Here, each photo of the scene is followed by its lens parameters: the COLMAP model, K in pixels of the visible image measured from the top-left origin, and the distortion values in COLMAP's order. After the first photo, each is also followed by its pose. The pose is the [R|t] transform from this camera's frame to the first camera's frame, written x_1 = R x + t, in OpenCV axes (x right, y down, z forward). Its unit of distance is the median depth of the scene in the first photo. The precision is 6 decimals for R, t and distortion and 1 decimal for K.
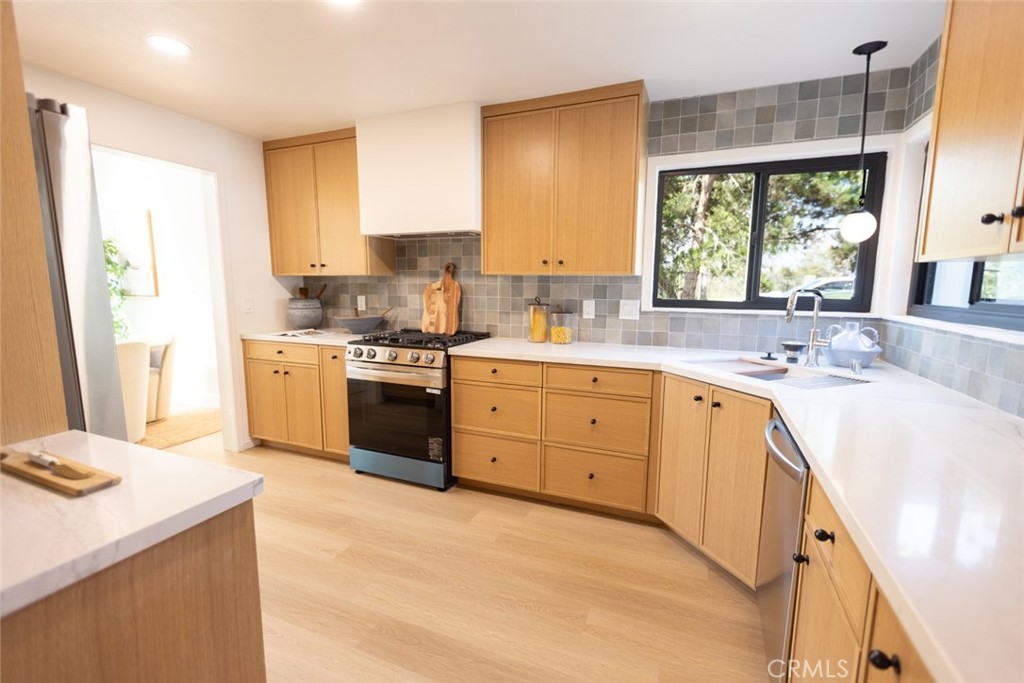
lens RADIAL K [[449.2, 0, 515.5], [0, 449.2, 339.3], [0, 0, 1]] dist [-0.003255, 0.000361]
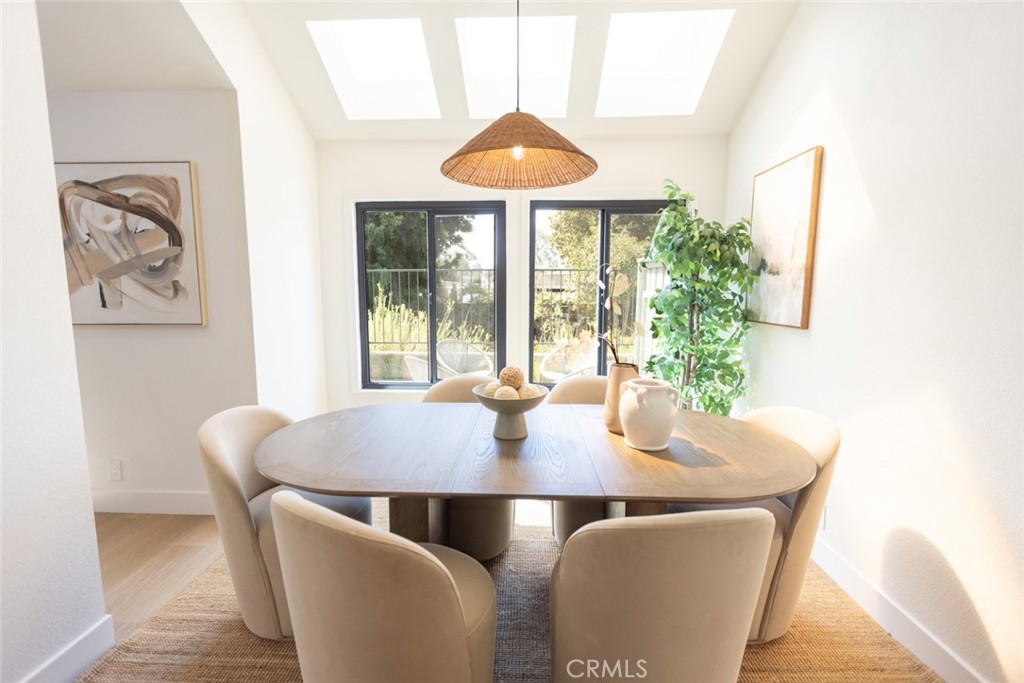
lens RADIAL K [[449.2, 0, 512.2], [0, 449.2, 340.7], [0, 0, 1]] dist [-0.003255, 0.000361]
pose [[0.351435, 0.115512, -0.929059, -0.531418], [-0.128549, 0.988914, 0.074328, -0.091877], [0.927345, 0.093308, 0.362388, 0.617780]]
